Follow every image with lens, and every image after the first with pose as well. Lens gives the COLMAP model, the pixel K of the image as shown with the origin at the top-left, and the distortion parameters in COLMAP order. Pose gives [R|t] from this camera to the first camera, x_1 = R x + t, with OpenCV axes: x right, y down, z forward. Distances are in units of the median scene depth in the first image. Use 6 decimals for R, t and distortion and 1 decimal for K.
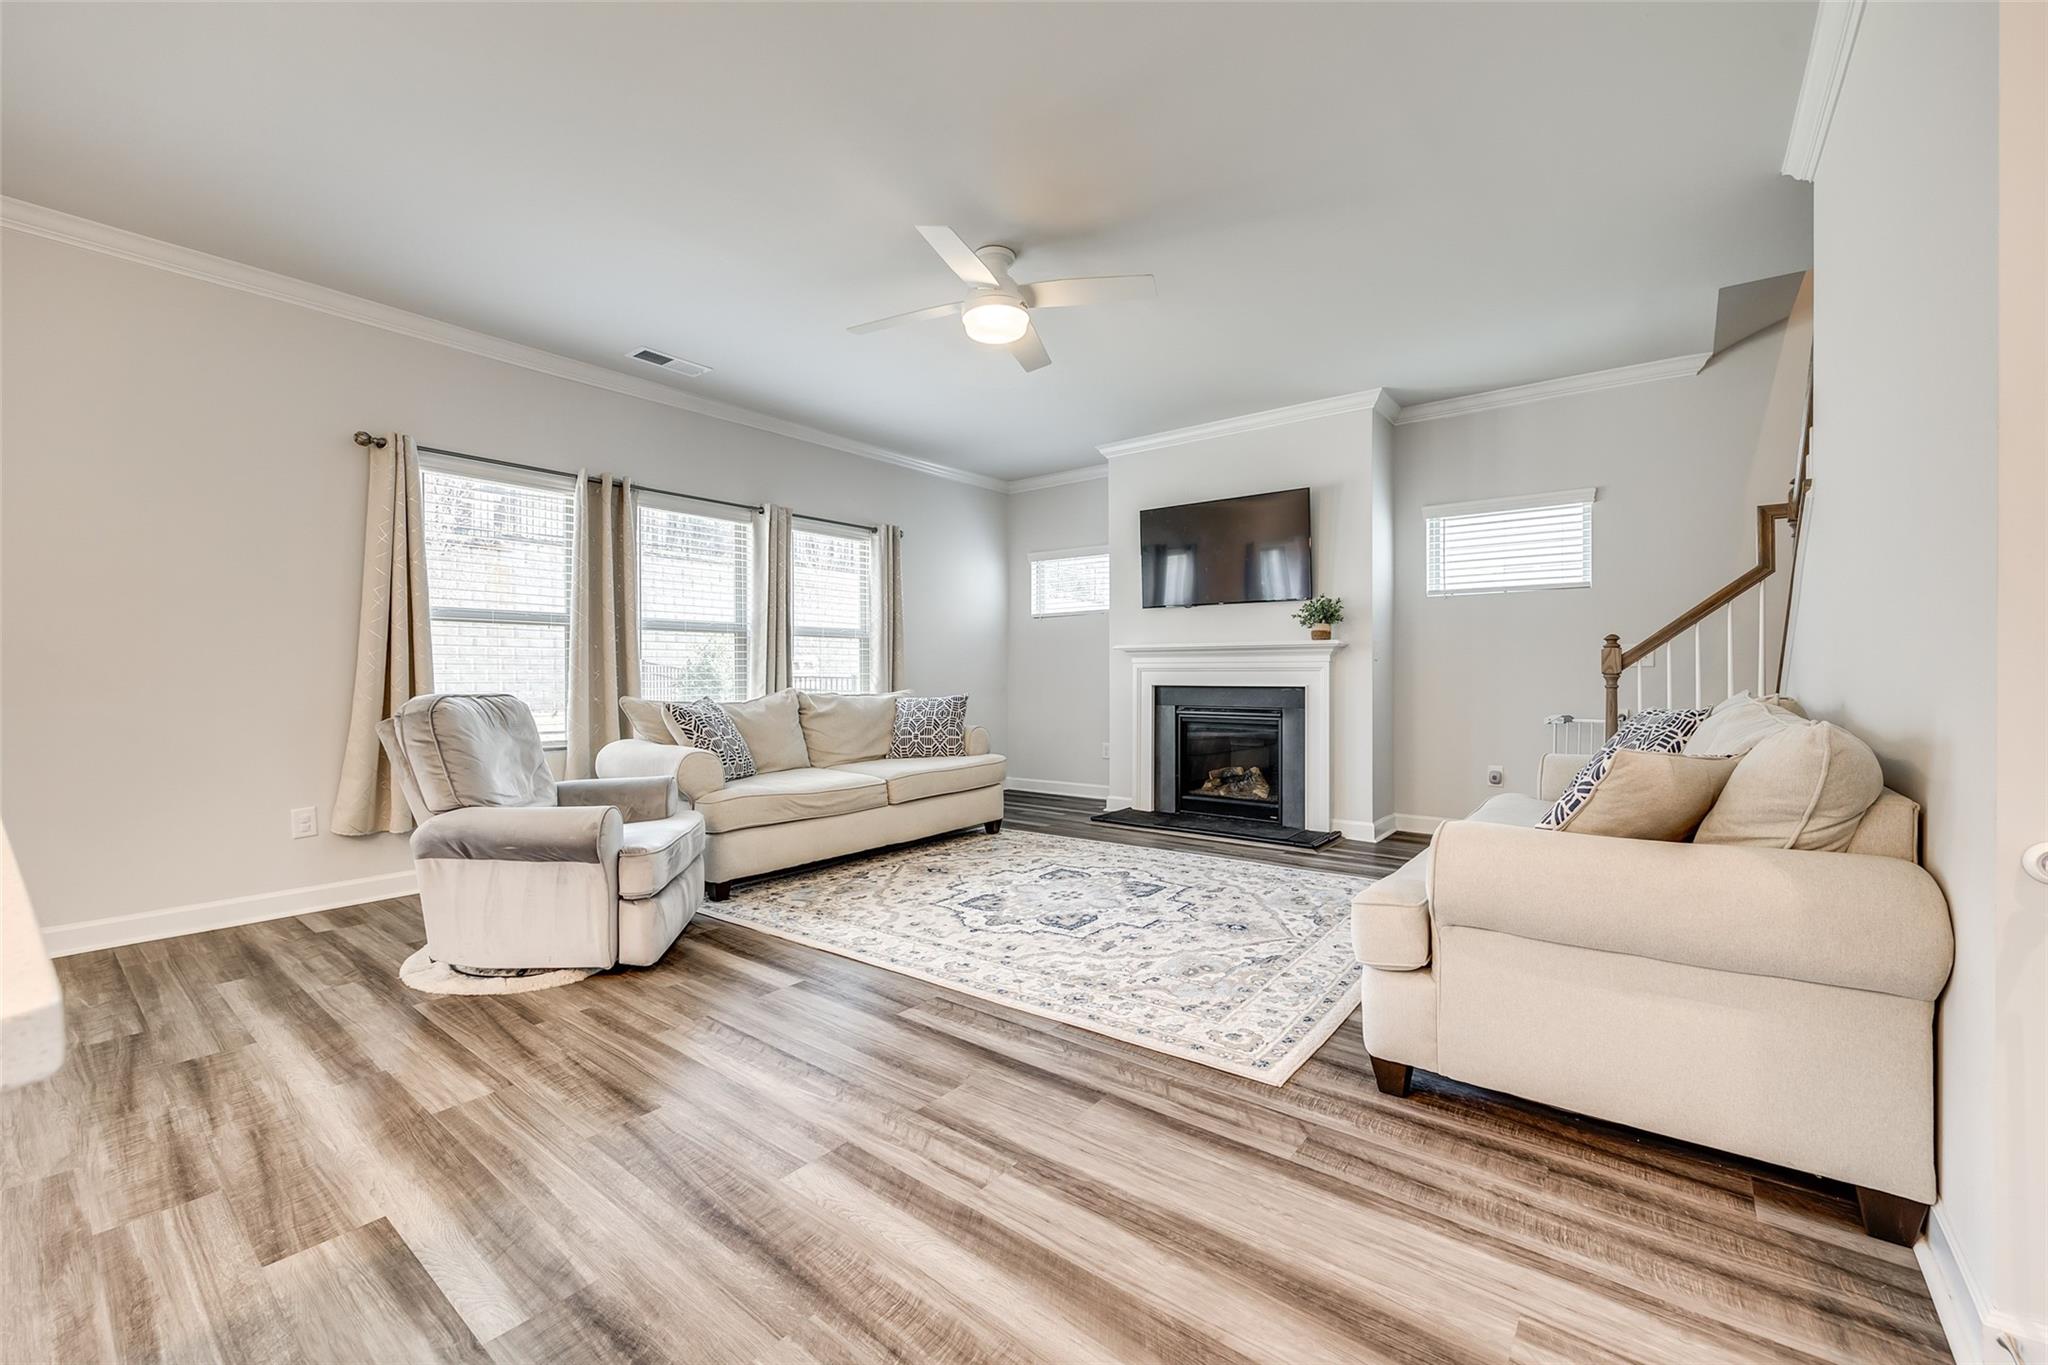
lens RADIAL K [[825.7, 0, 1028.4], [0, 825.7, 682.4], [0, 0, 1]] dist [-0.002064, 0.000322]
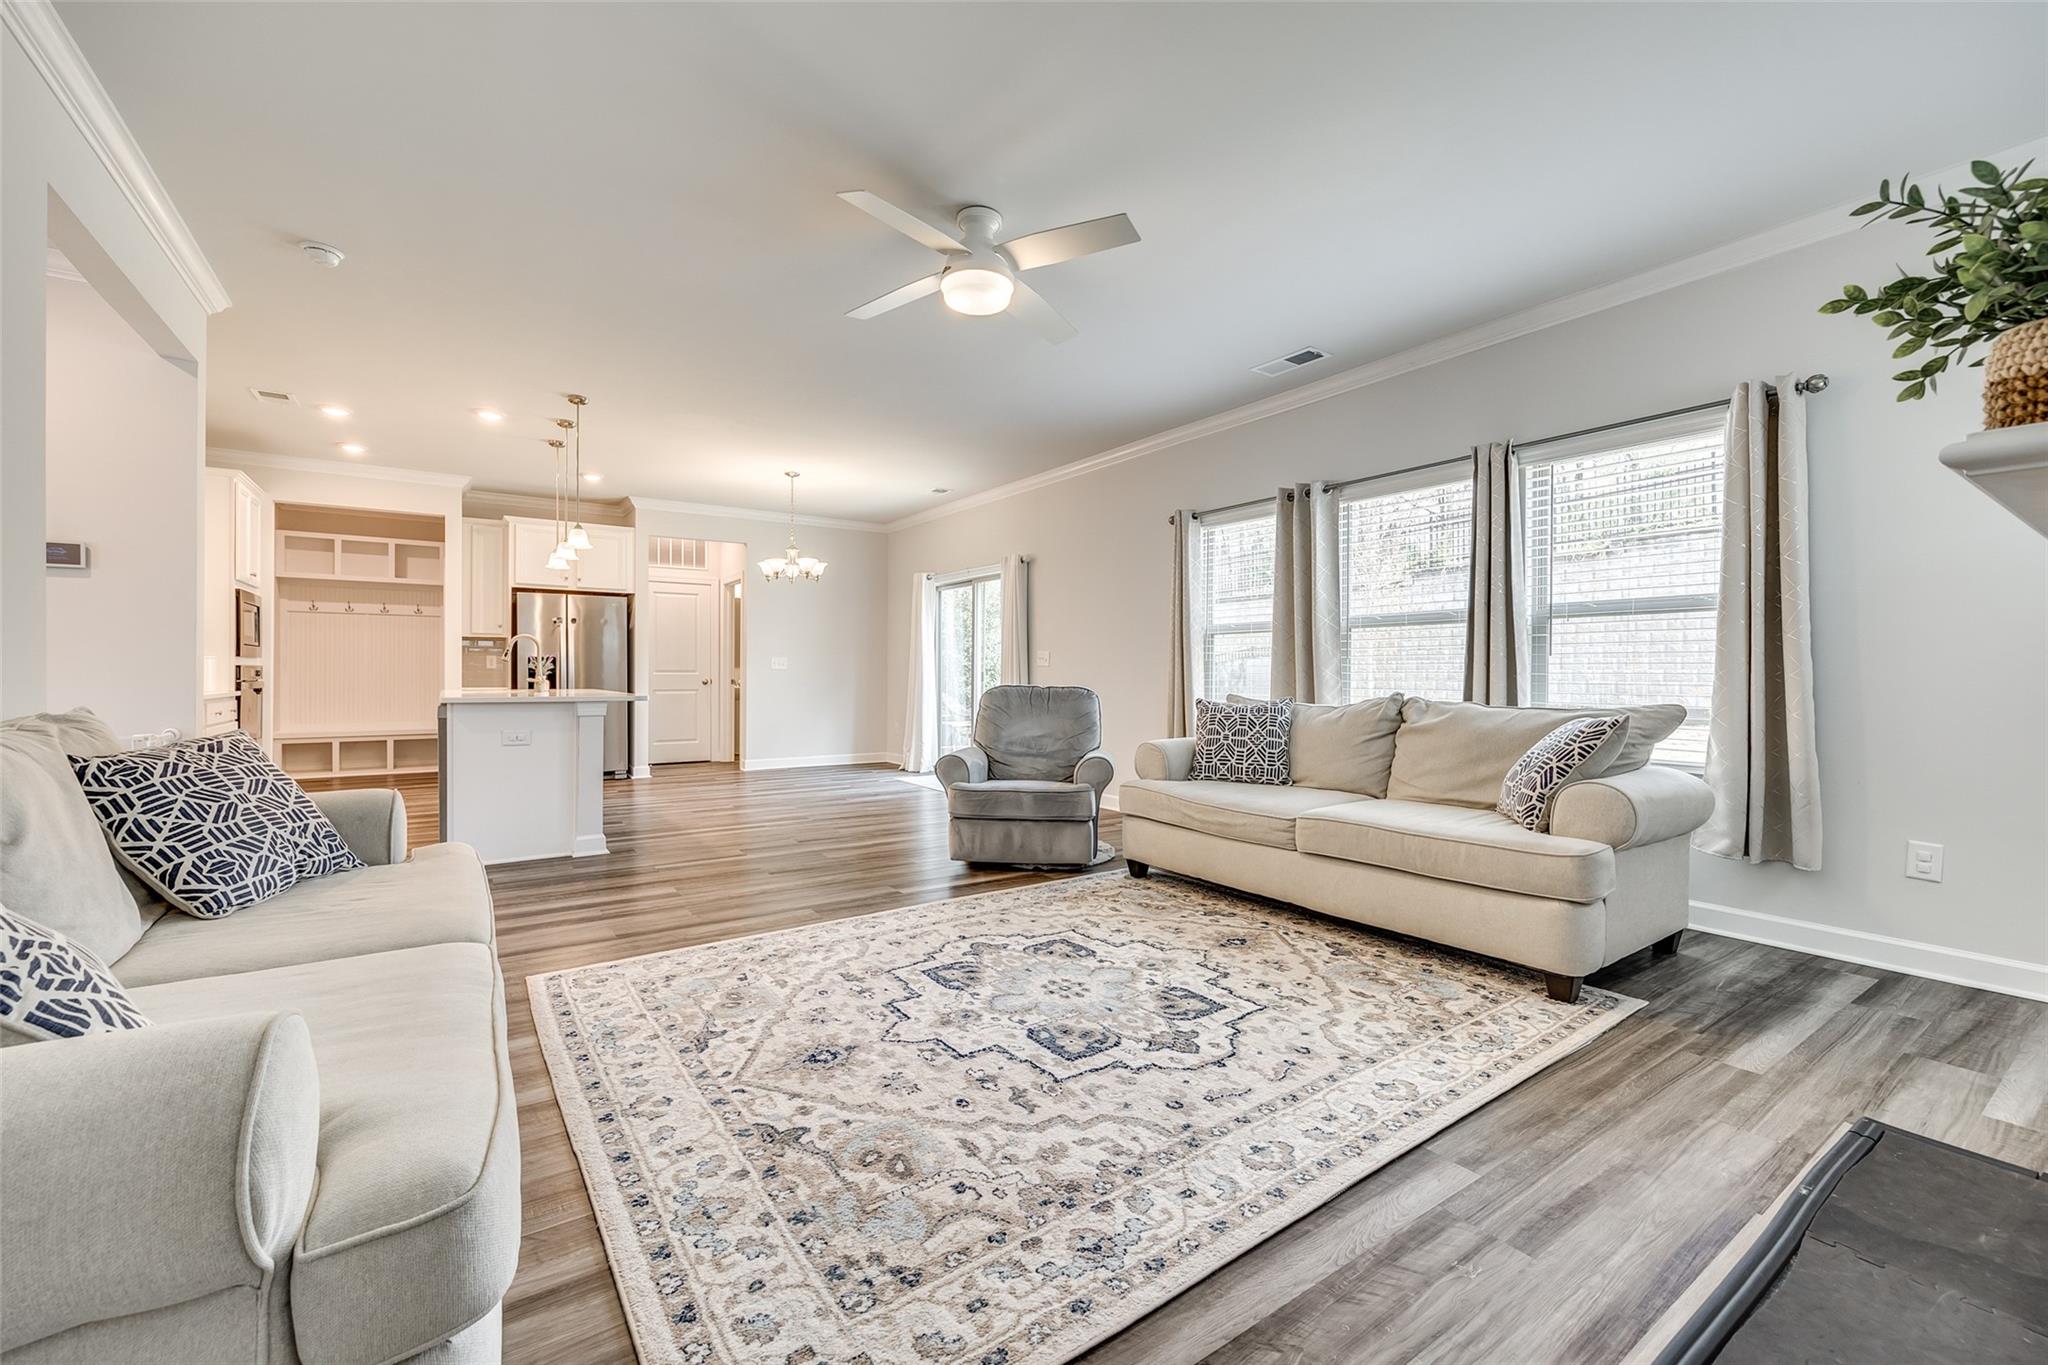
lens RADIAL K [[830.5, 0, 1025.8], [0, 830.5, 680.0], [0, 0, 1]] dist [-0.001742, 0.000032]
pose [[-0.301838, 0.007185, -0.953332, 0.784547], [-0.013182, 0.999845, 0.011709, -0.013162], [0.953268, 0.016101, -0.301696, 1.269948]]
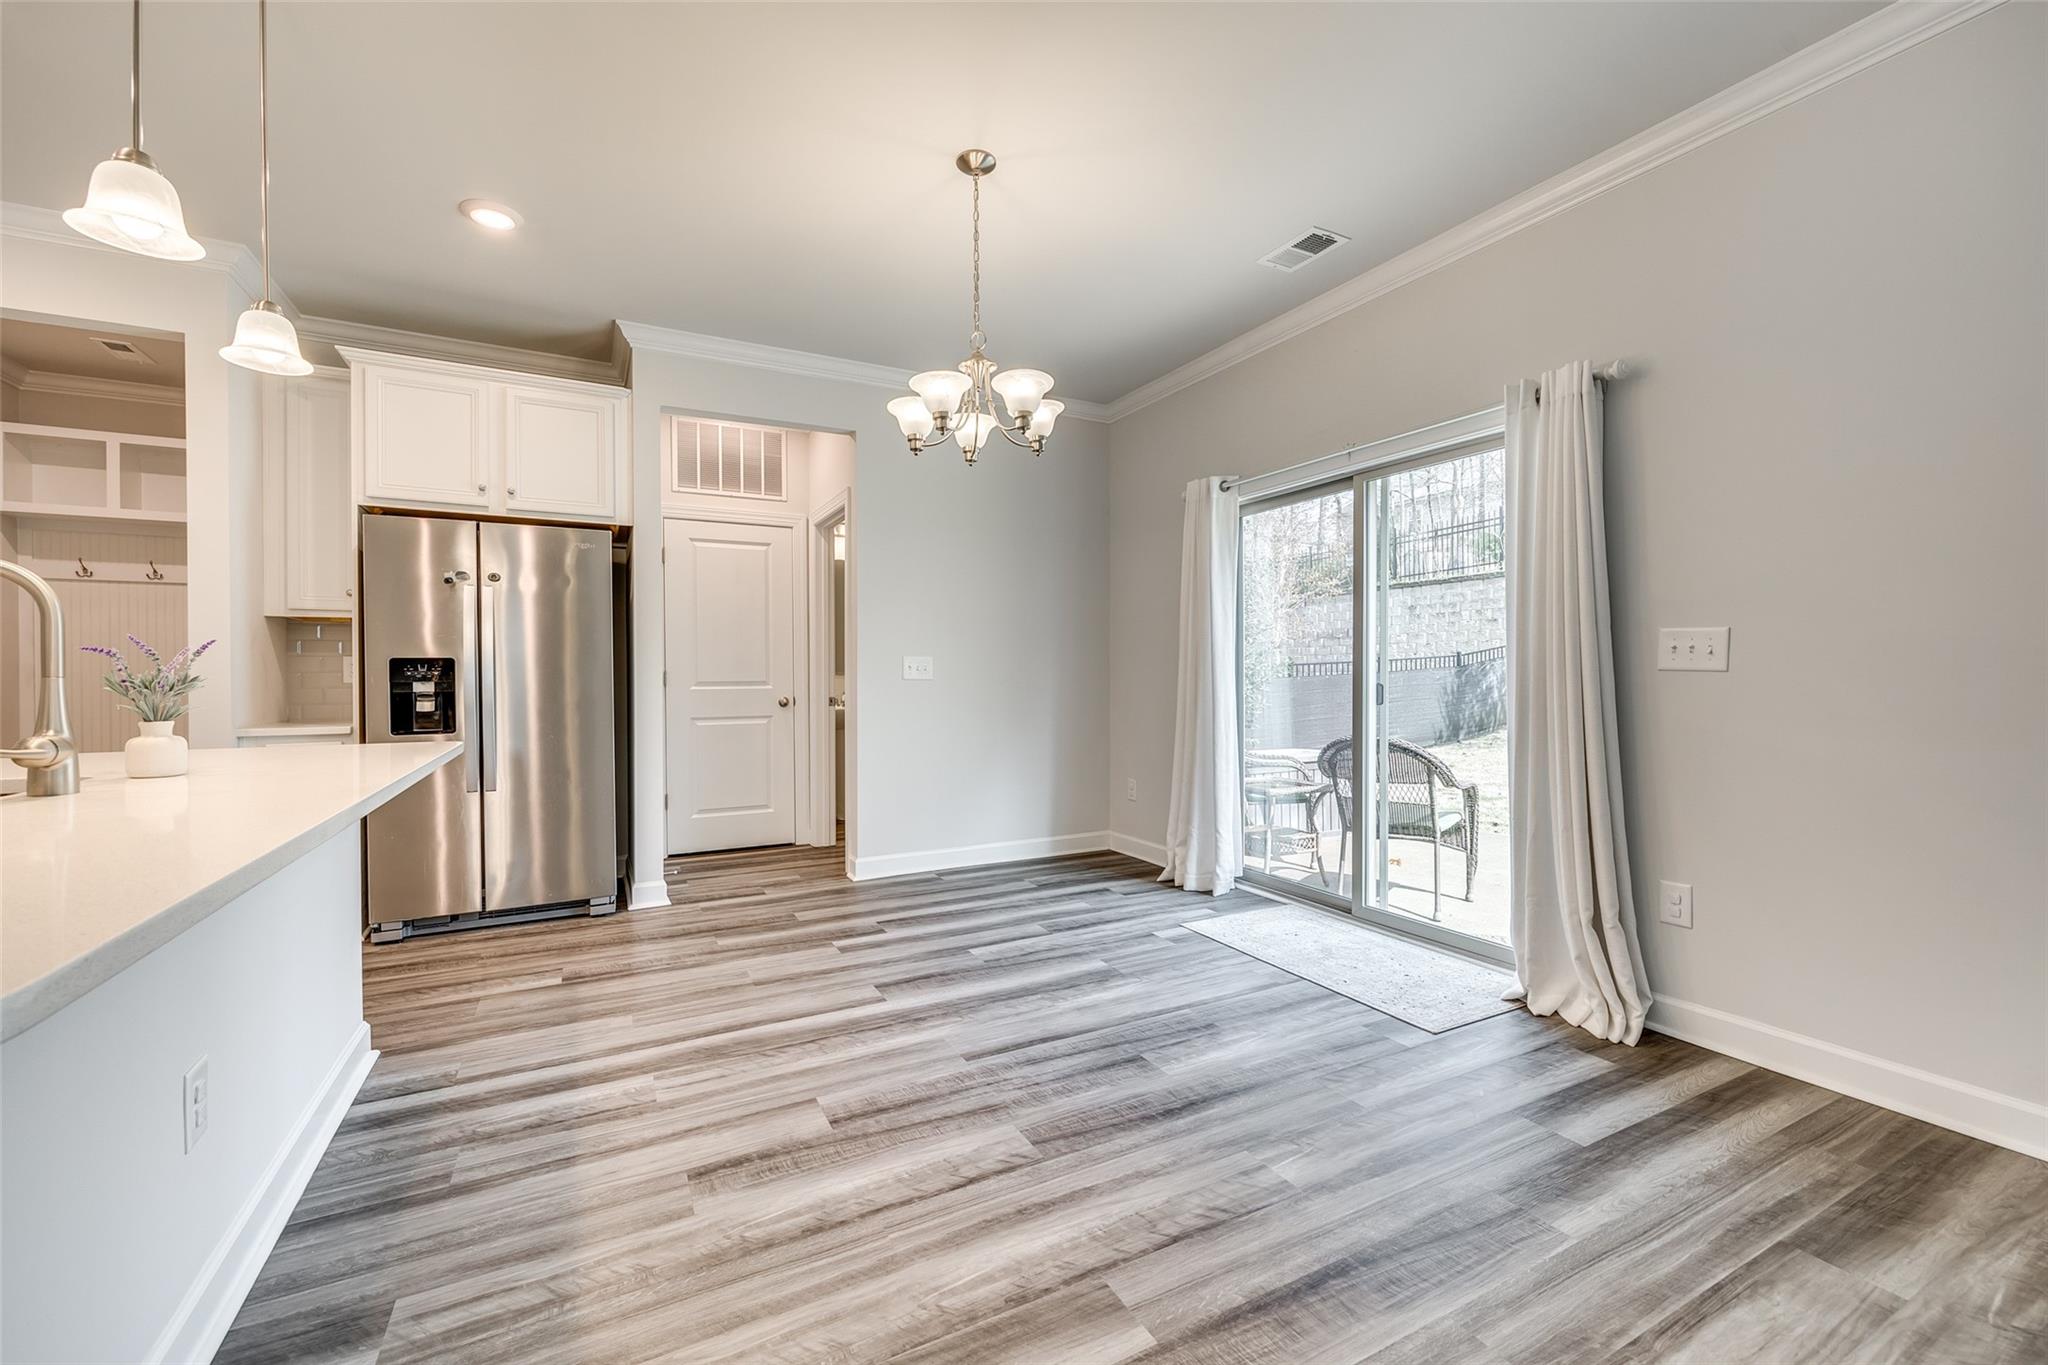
lens RADIAL K [[825.7, 0, 1028.4], [0, 825.7, 682.4], [0, 0, 1]] dist [-0.002064, 0.000322]
pose [[-0.406392, 0.009739, -0.913647, -0.291326], [-0.005984, 0.999893, 0.013319, -0.019711], [0.913679, 0.010880, -0.406290, 0.471818]]
